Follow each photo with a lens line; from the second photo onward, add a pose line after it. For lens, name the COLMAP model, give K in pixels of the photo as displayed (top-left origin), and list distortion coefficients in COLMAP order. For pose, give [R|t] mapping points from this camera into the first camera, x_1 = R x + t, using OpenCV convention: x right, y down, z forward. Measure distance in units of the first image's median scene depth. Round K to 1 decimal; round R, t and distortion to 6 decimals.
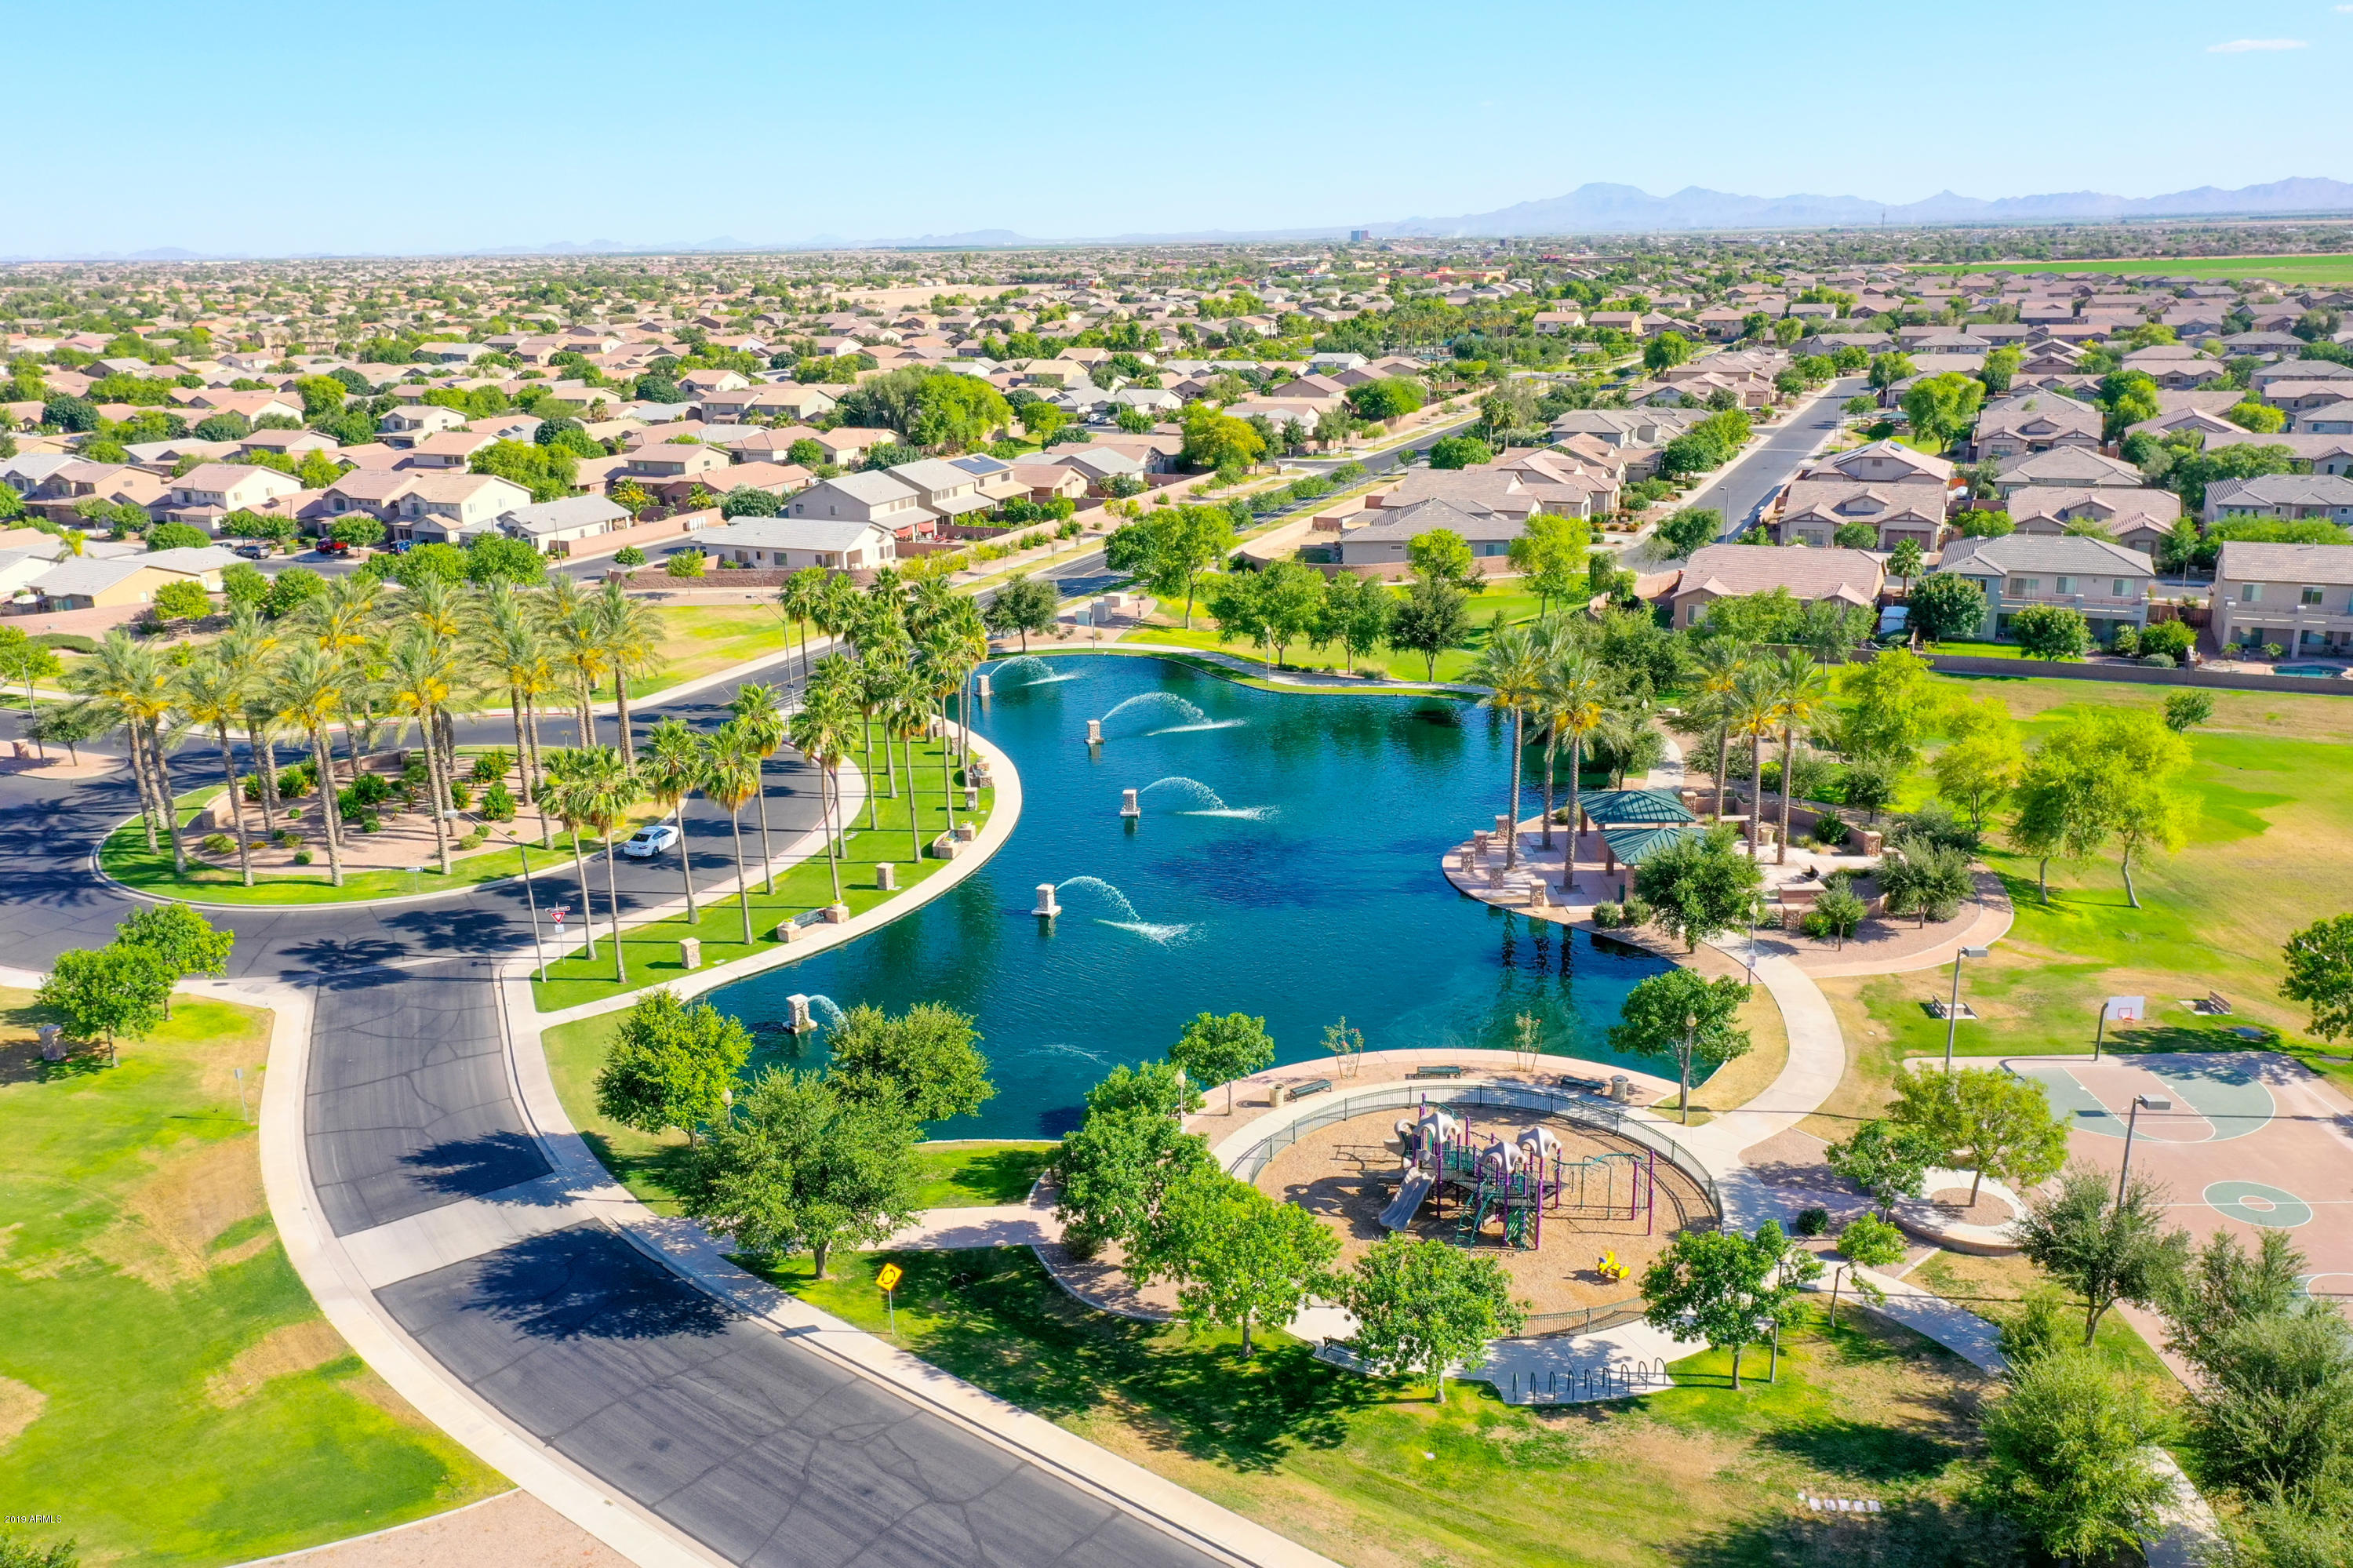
lens RADIAL K [[1846.4, 0, 1162.4], [0, 1846.4, 789.6], [0, 0, 1]] dist [-0.001414, 0.002135]
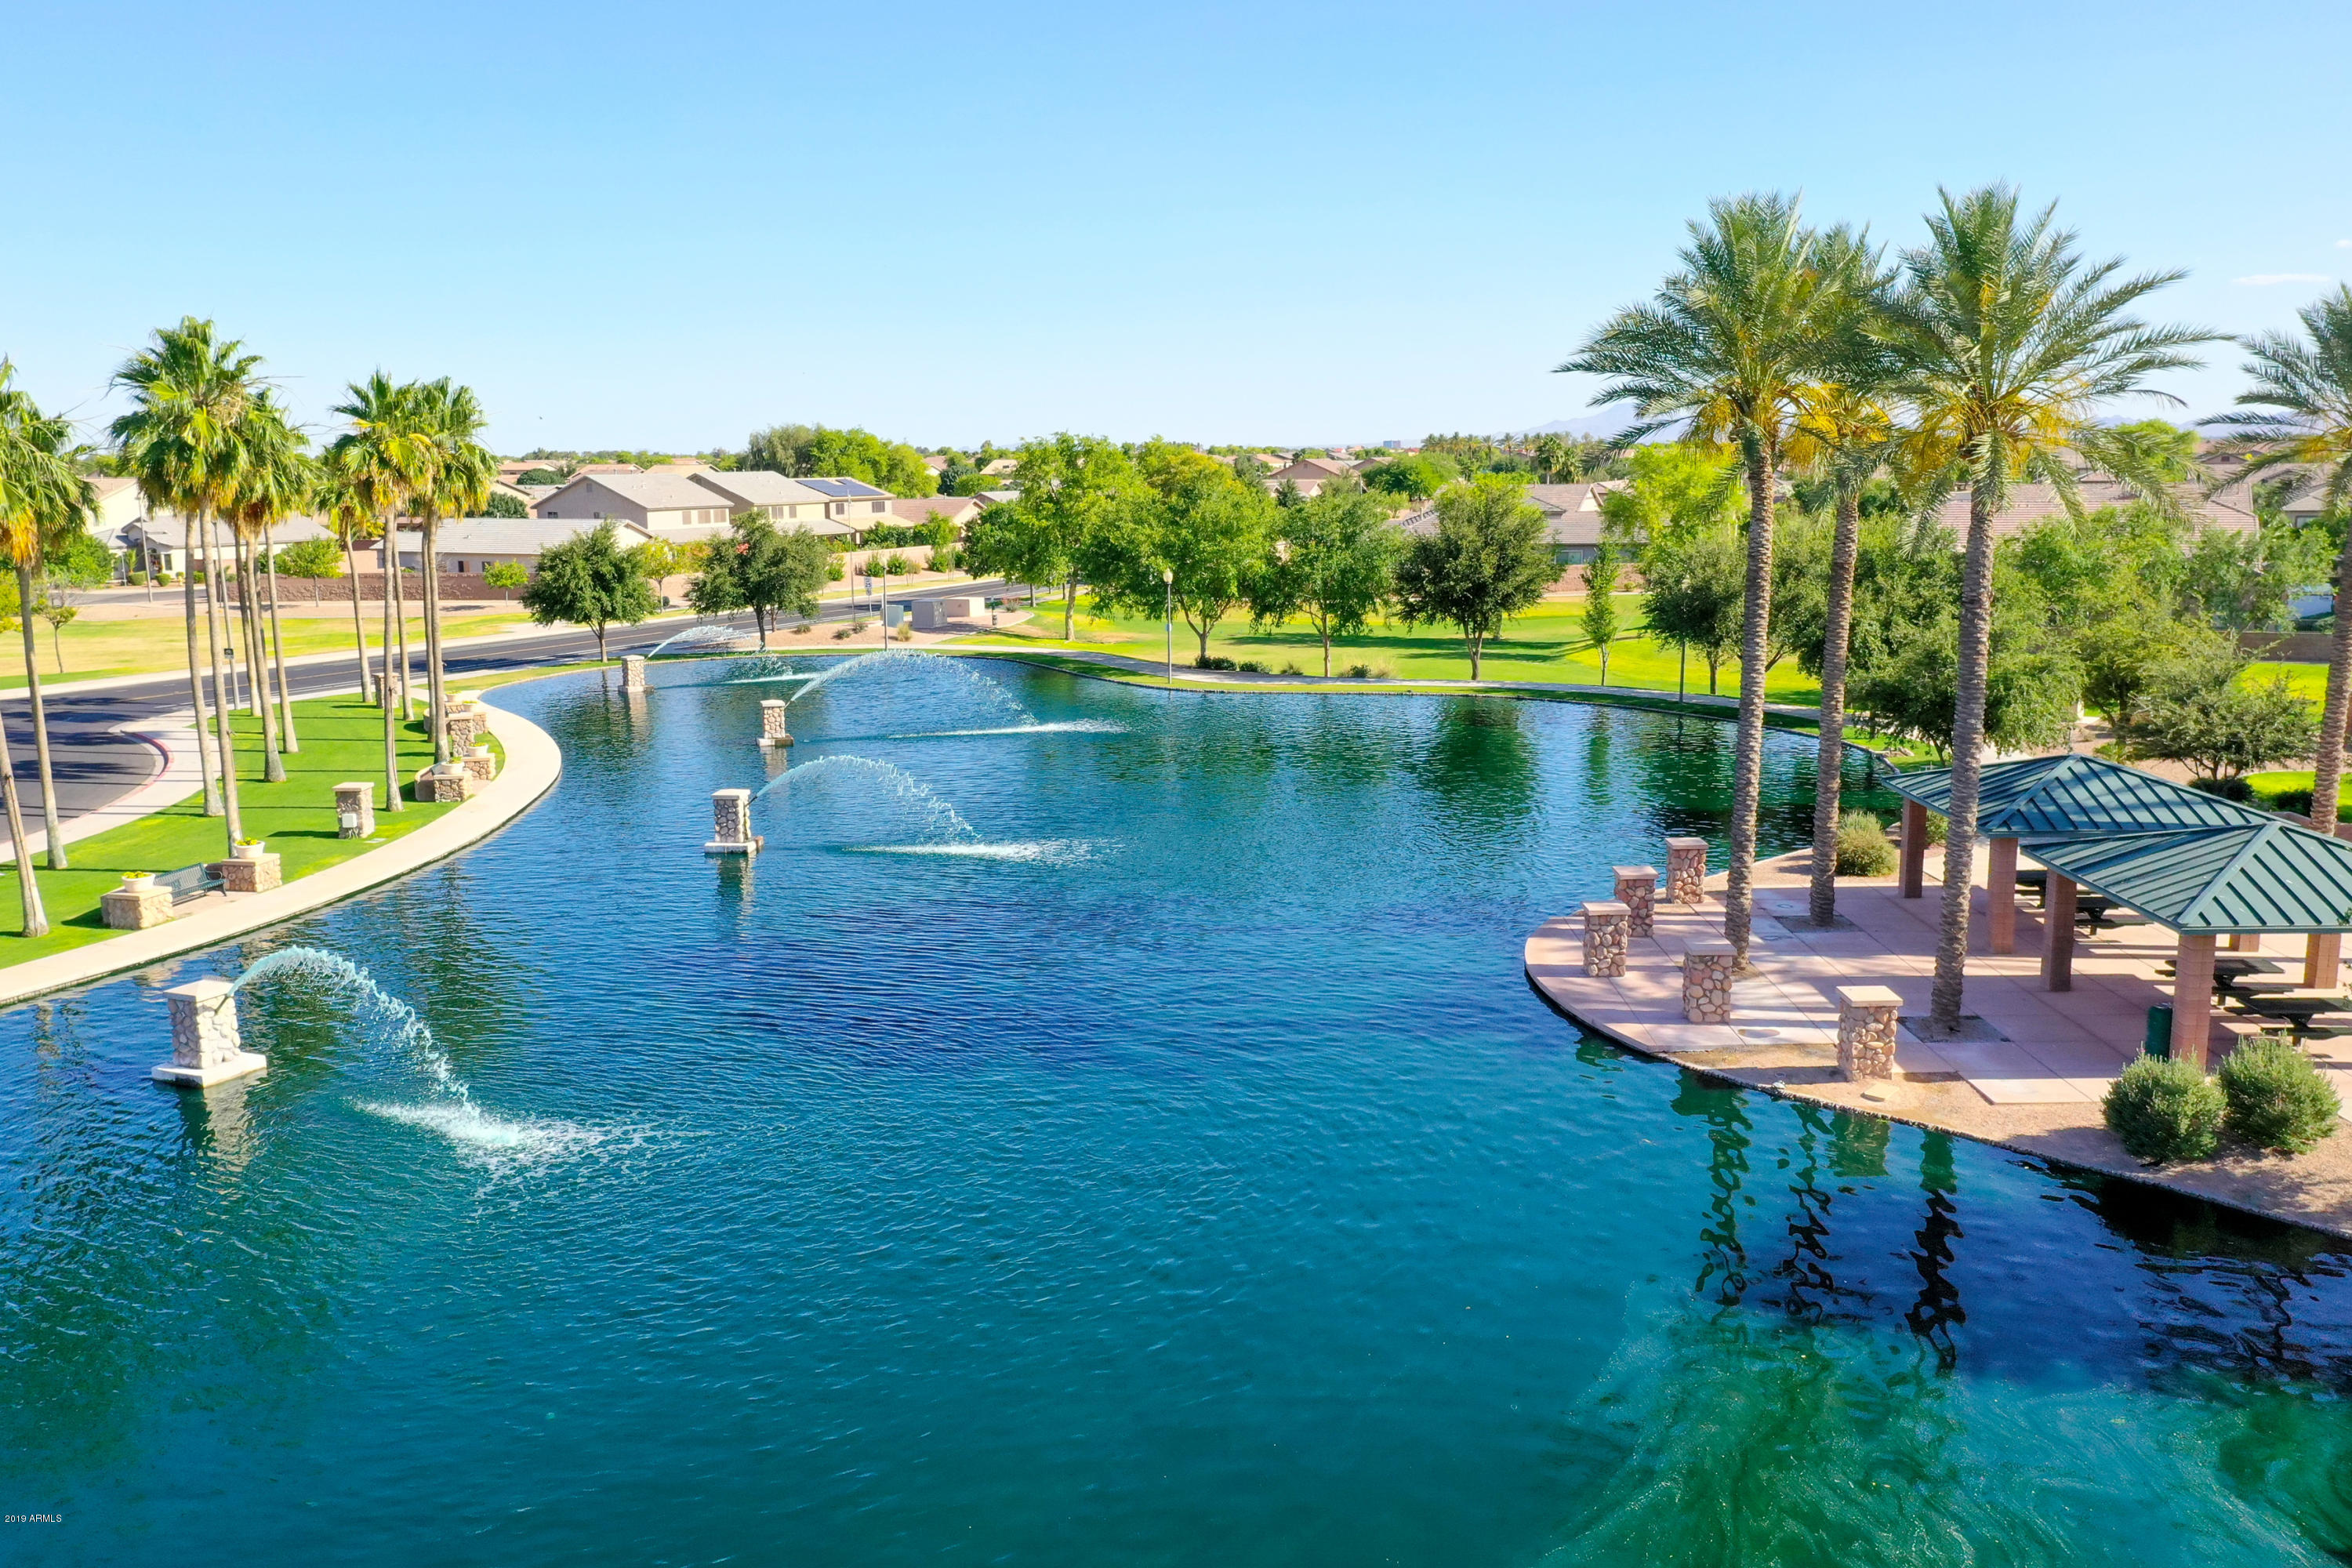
lens RADIAL K [[1845.6, 0, 1173.6], [0, 1845.6, 790.8], [0, 0, 1]] dist [-0.001414, 0.002135]
pose [[0.999801, 0.015512, -0.012570, 0.090929], [-0.016867, 0.993102, -0.116032, 0.049938], [0.010684, 0.116221, 0.993166, 0.656726]]
